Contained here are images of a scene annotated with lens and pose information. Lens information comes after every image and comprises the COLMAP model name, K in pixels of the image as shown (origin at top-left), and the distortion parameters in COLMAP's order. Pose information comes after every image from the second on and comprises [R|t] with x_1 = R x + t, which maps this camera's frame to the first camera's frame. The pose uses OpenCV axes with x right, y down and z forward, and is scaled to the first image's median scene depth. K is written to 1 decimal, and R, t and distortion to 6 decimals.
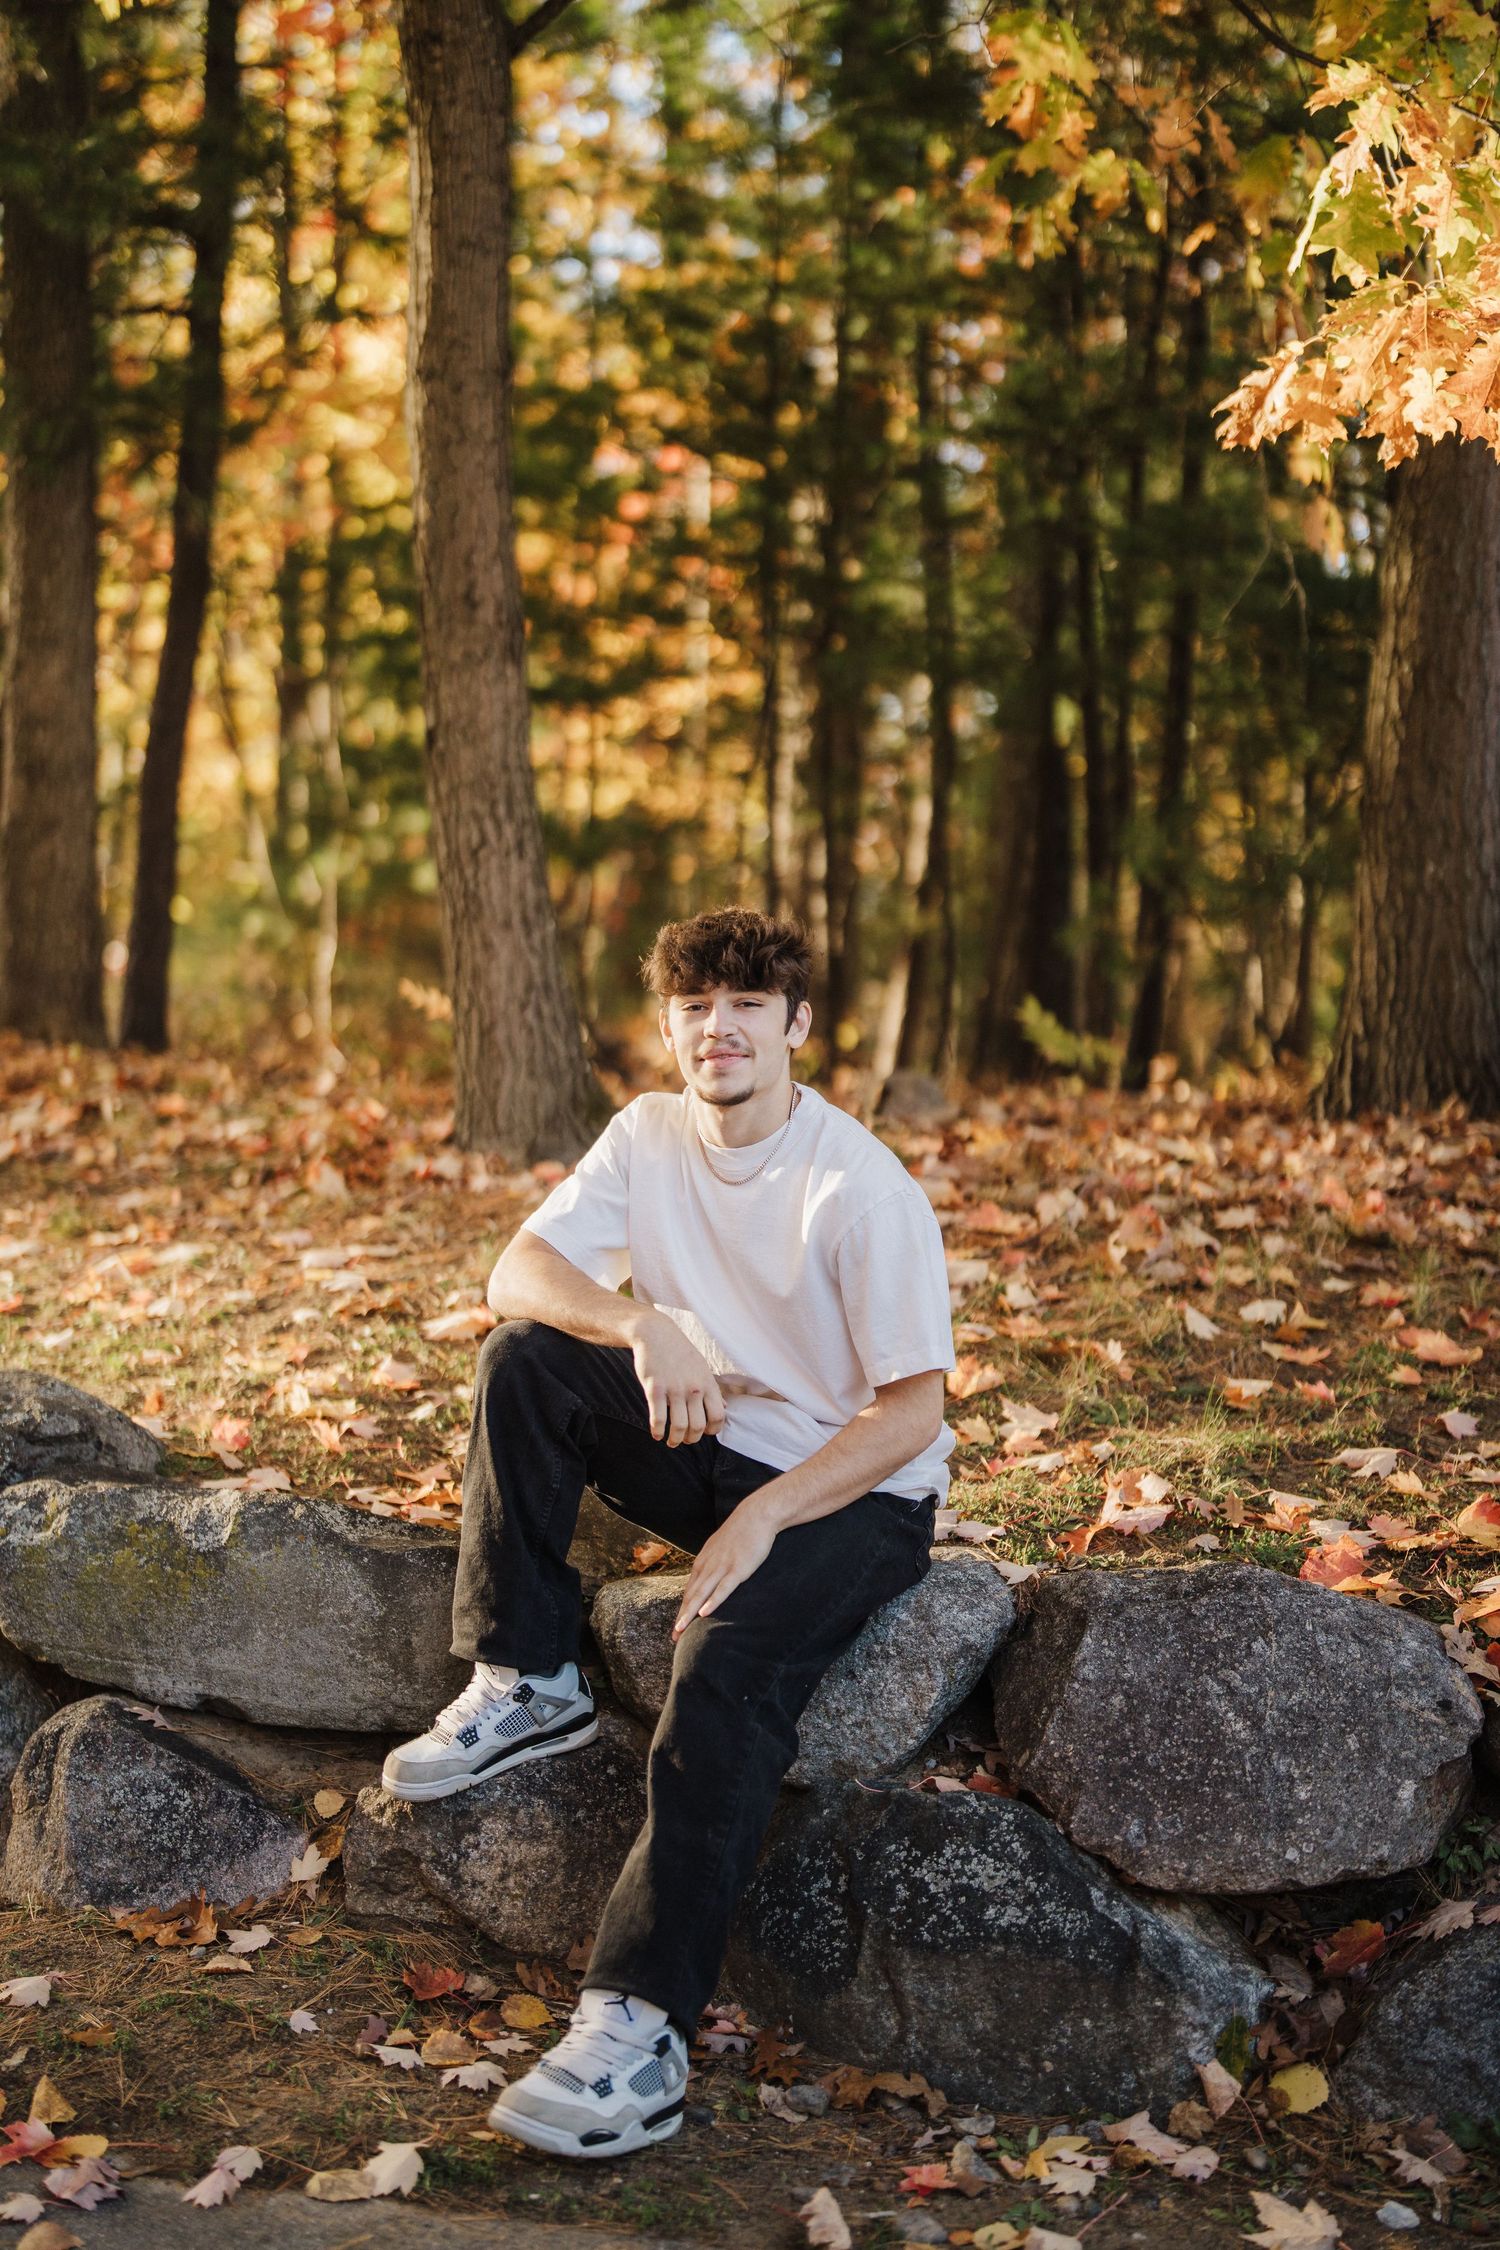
lens RADIAL K [[3139.5, 0, 715.3], [0, 3139.5, 1109.0], [0, 0, 1]] dist [-0.176108, 1.205767]
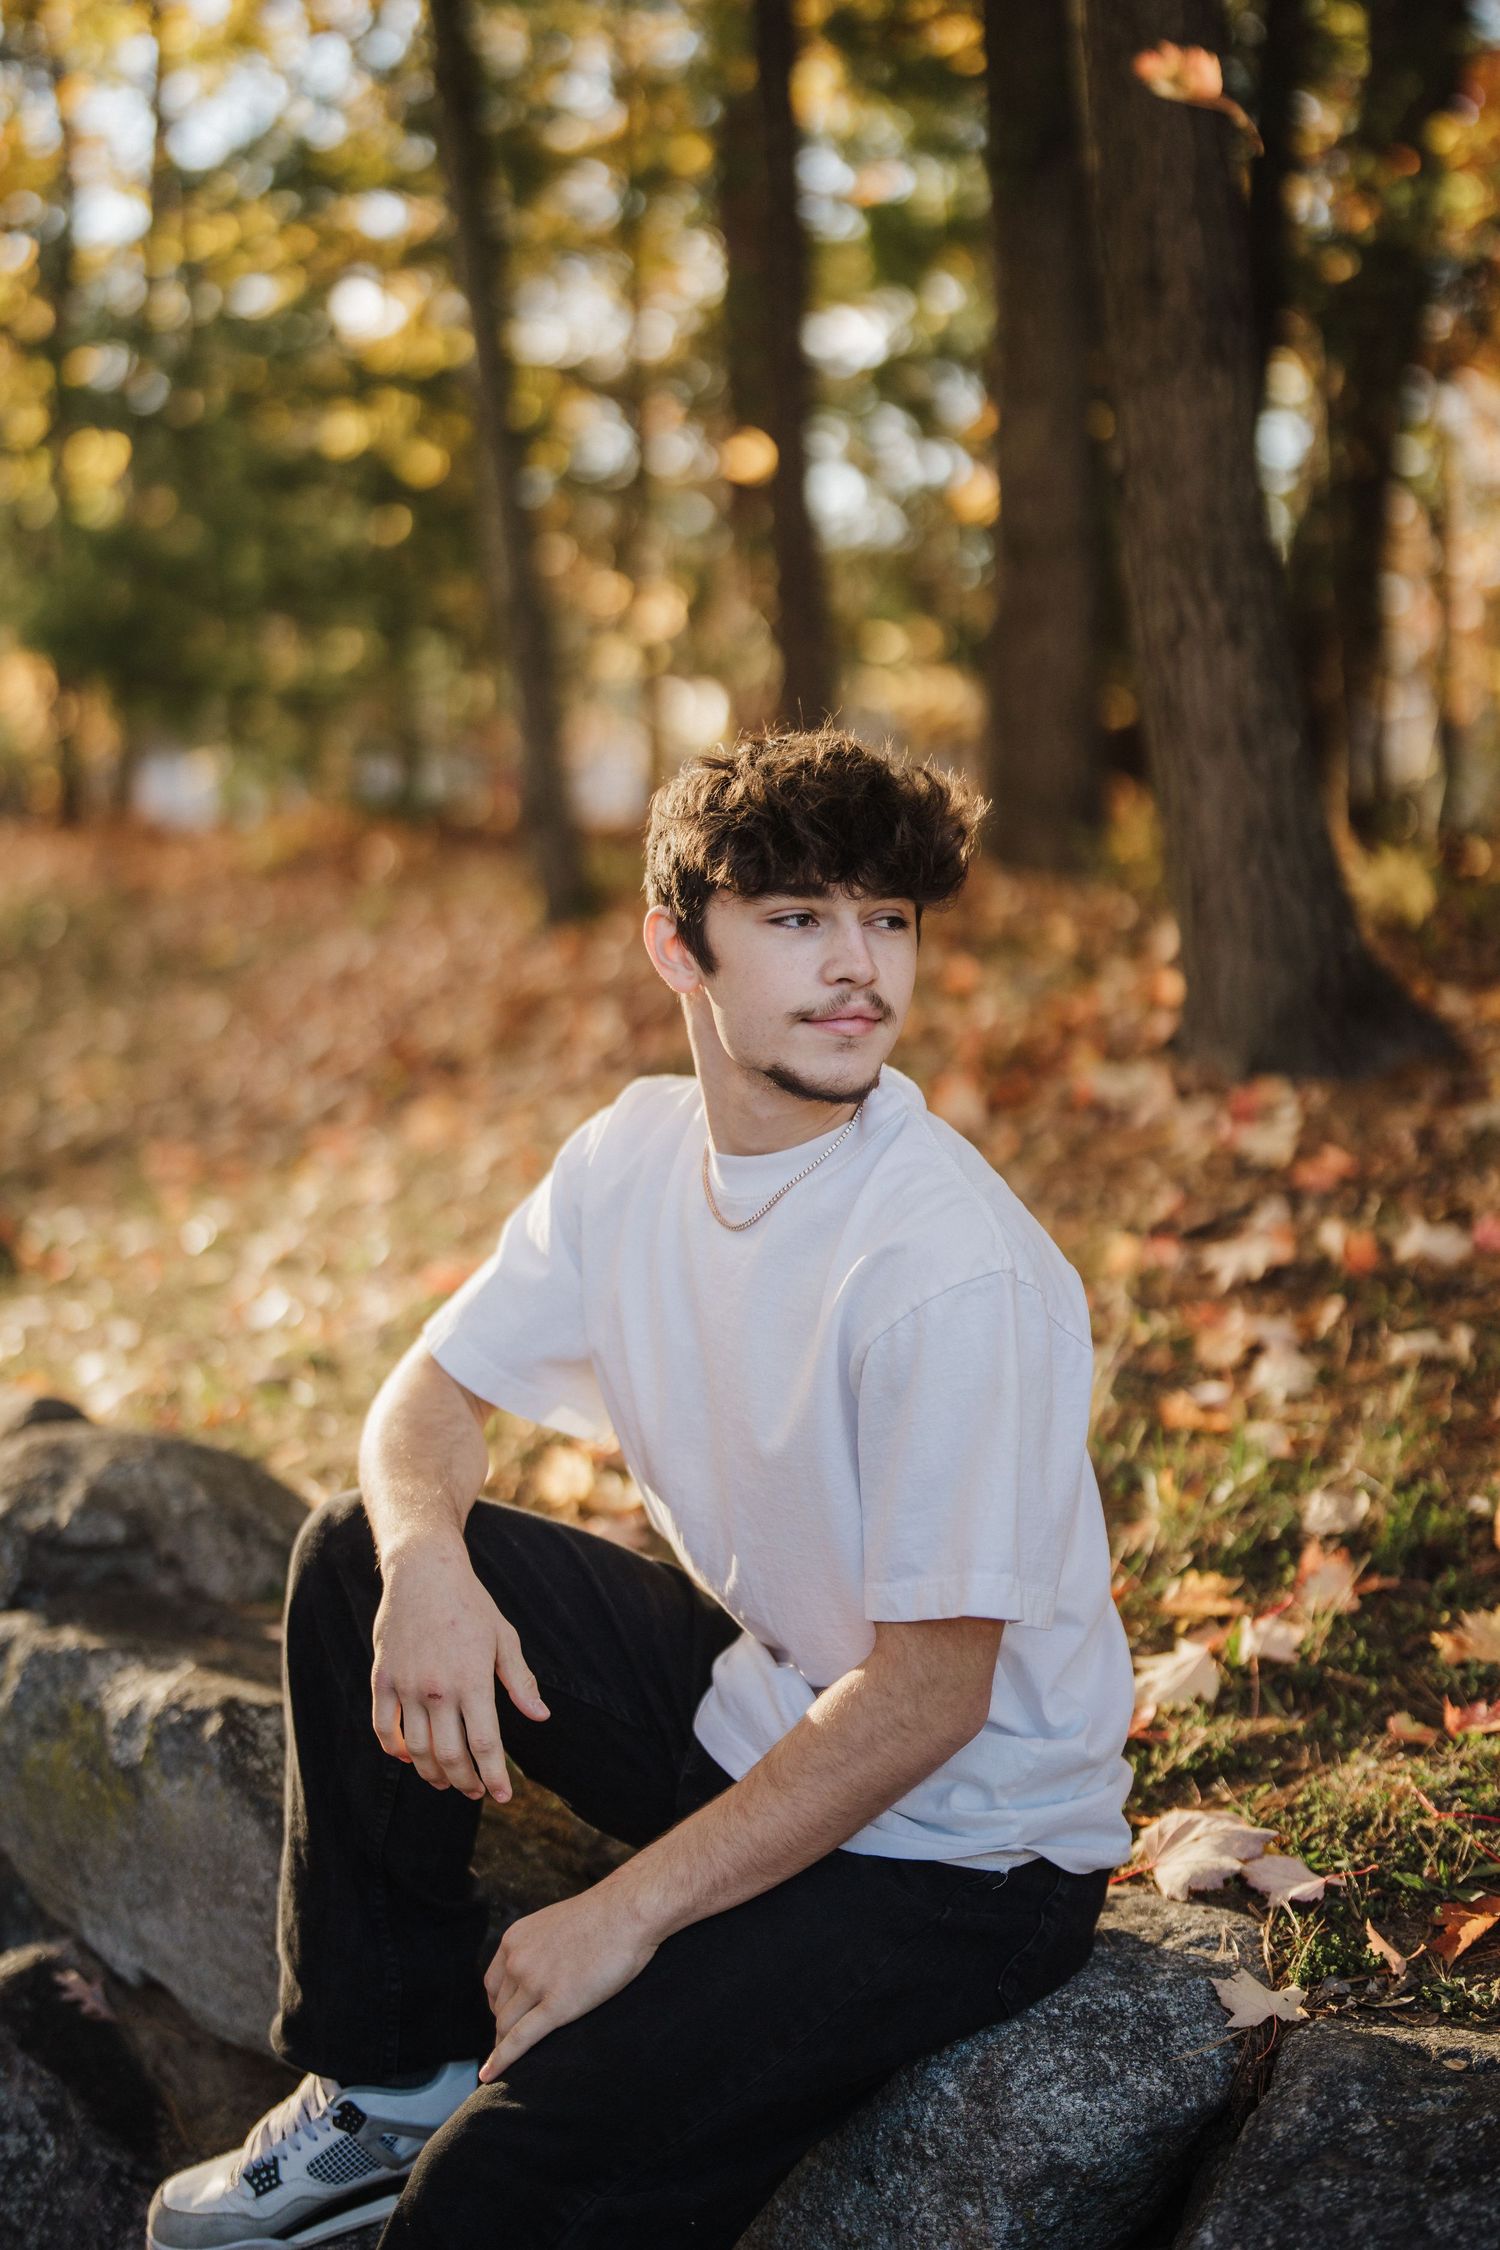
lens RADIAL K [[3139.5, 0, 715.3], [0, 3139.5, 1109.0], [0, 0, 1]] dist [-0.176108, 1.205767]
pose [[0.874238, 0.019332, -0.485113, 0.283420], [0.017444, 0.997311, 0.071179, -0.045981], [0.485185, -0.070689, 0.871550, 0.520471]]
